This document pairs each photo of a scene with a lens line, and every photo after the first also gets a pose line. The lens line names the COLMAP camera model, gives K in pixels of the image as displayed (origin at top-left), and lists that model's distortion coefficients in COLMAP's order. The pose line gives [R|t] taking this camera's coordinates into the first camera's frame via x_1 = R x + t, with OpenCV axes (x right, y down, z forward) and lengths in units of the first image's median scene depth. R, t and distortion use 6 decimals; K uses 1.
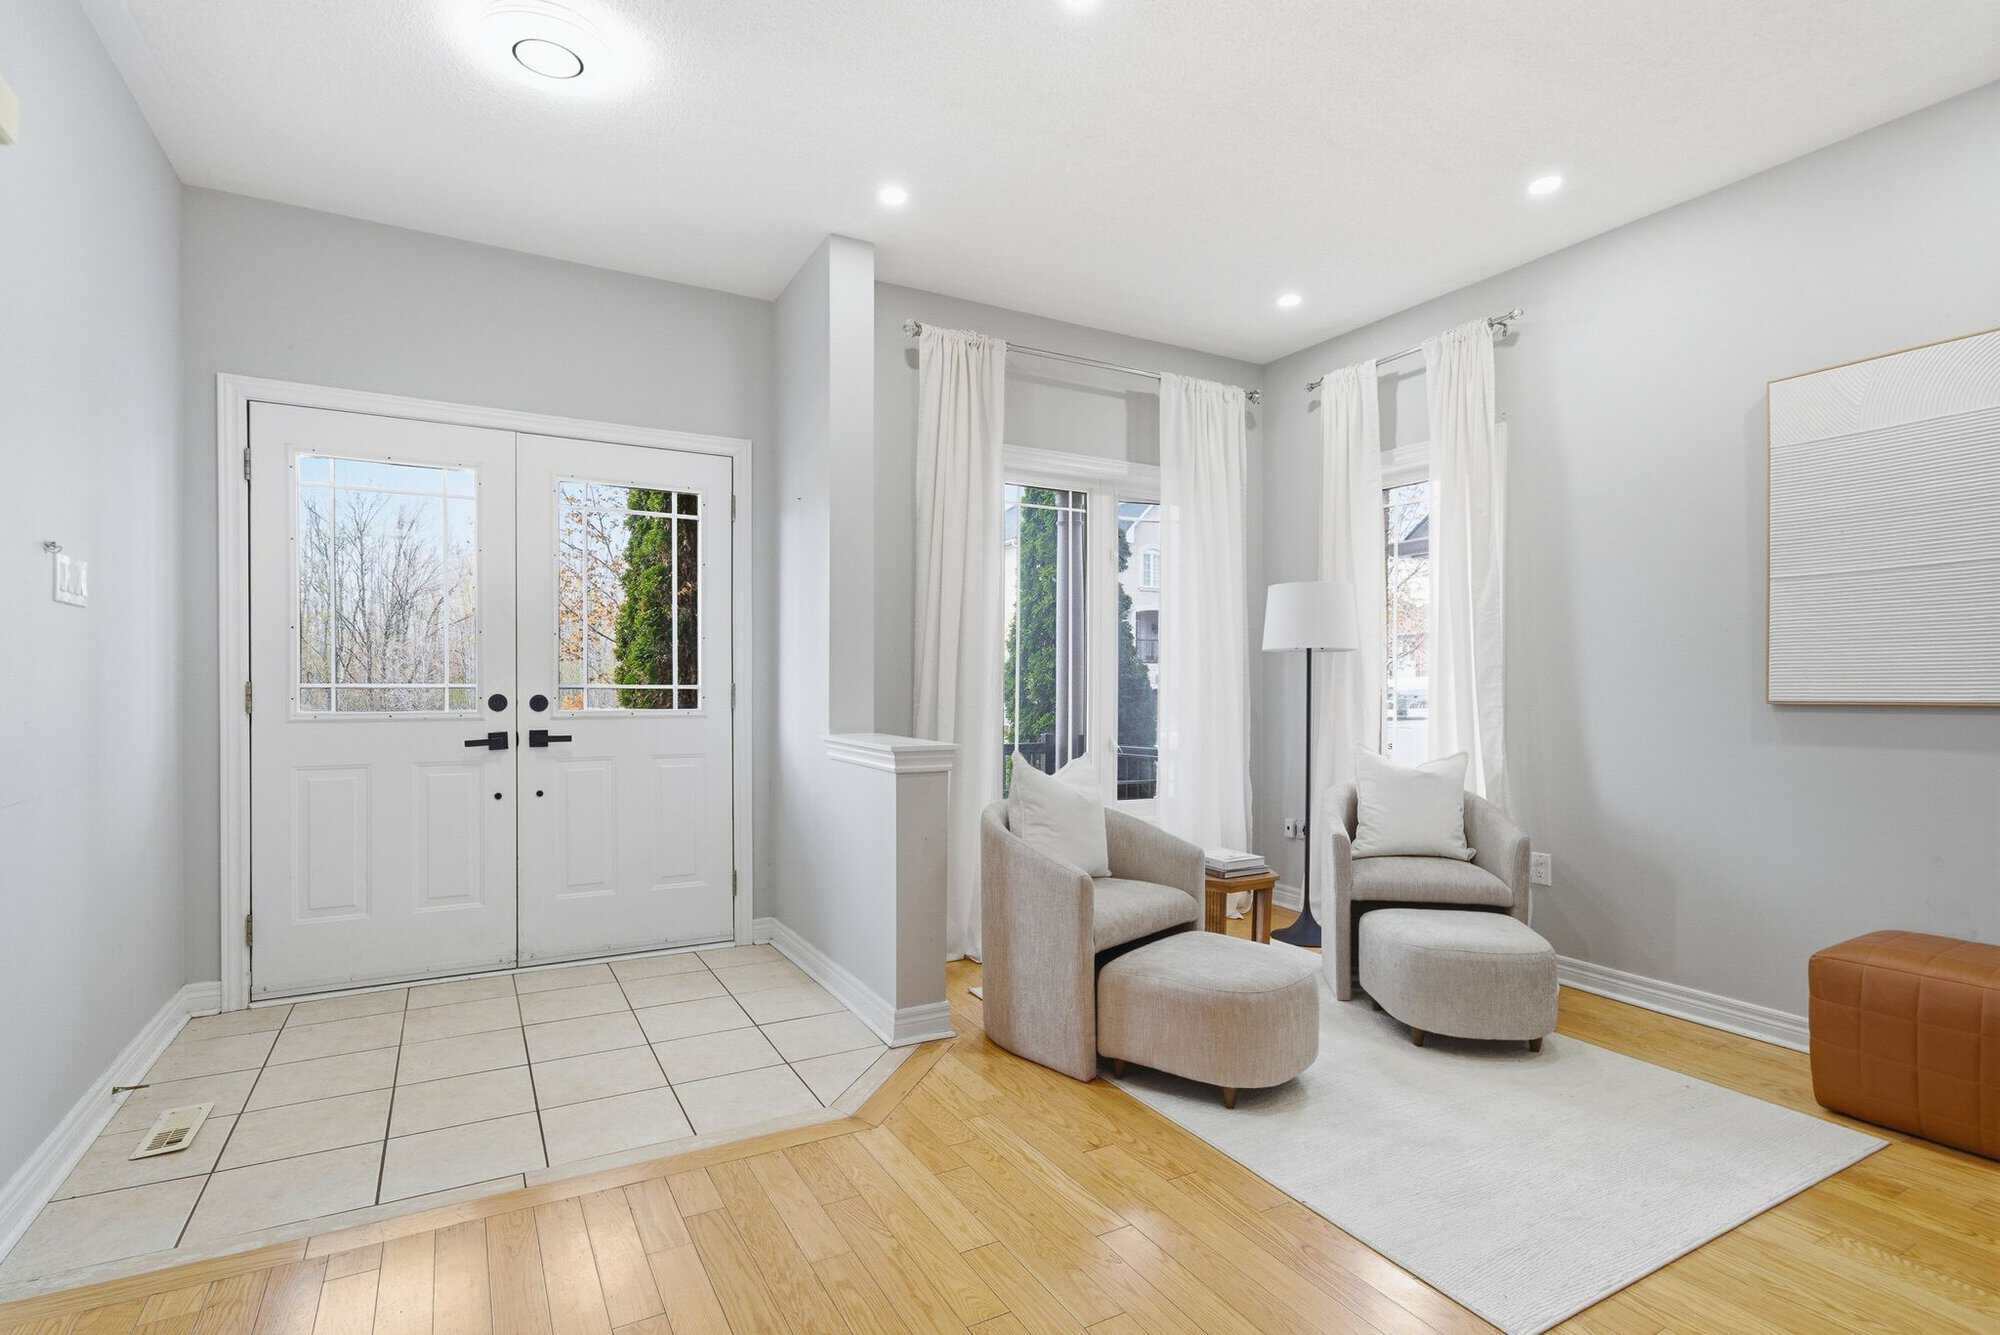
lens RADIAL K [[989.2, 0, 999.3], [0, 989.2, 682.0], [0, 0, 1]] dist [0.004208, 0.001259]
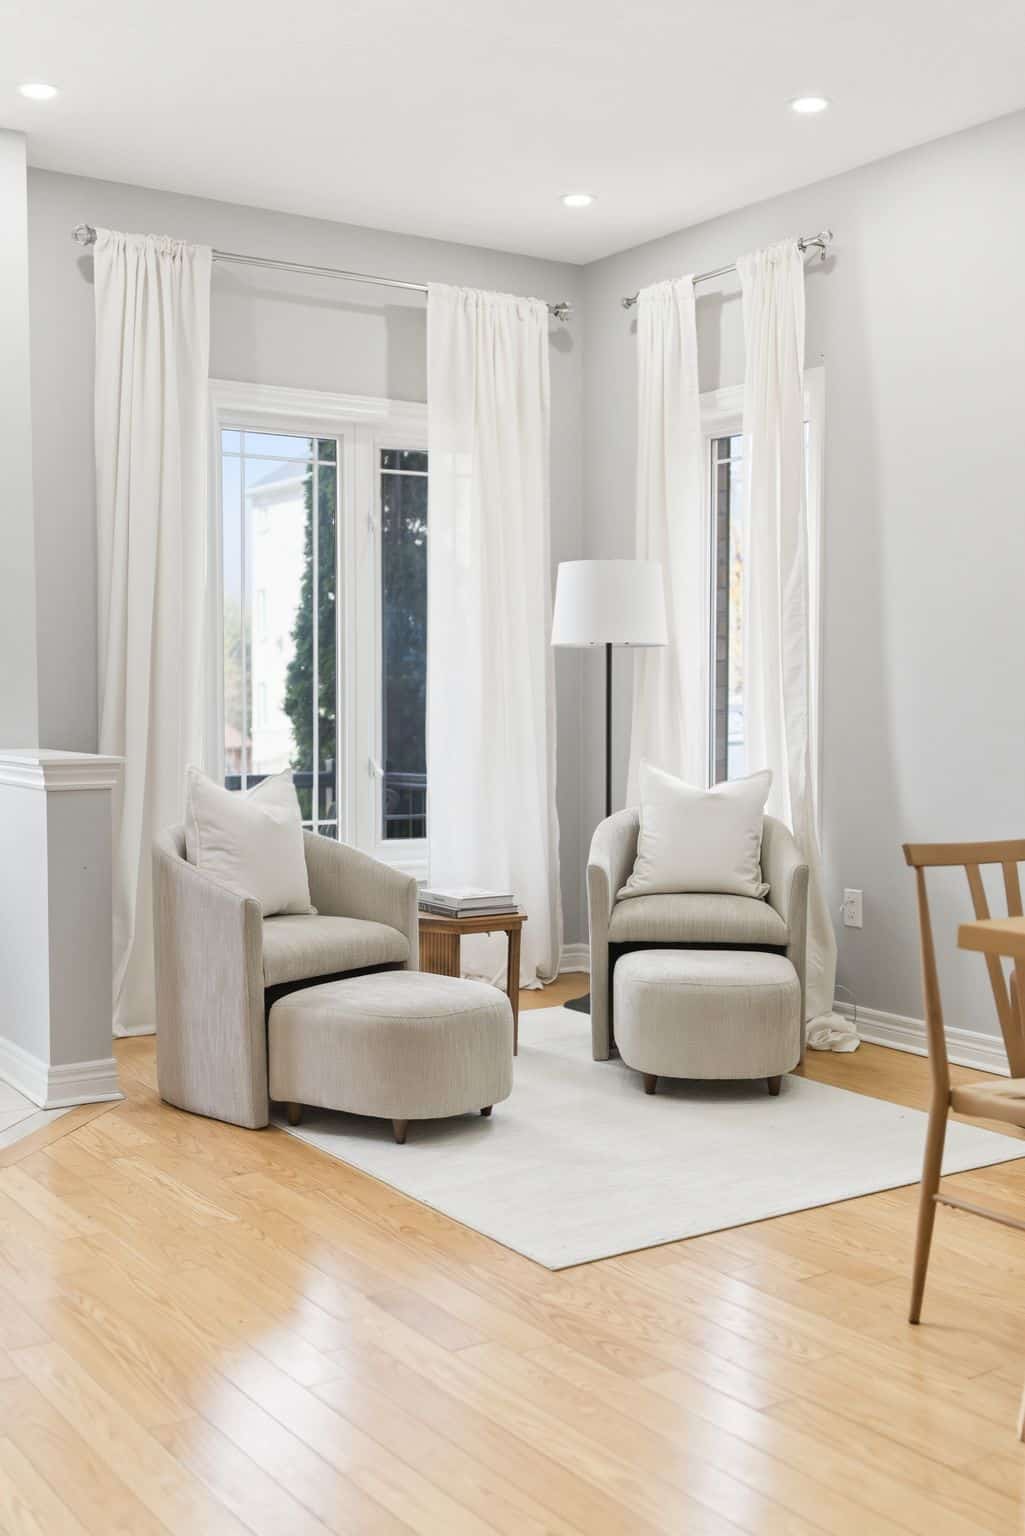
lens RADIAL K [[1679.8, 0, 513.5], [0, 1679.8, 768.1], [0, 0, 1]] dist [0.021175, 0.000000]
pose [[0.997019, -0.004041, 0.077052, 0.156593], [0.000525, 0.998959, 0.045604, 0.005539], [-0.077157, -0.045428, 0.995984, -0.400104]]
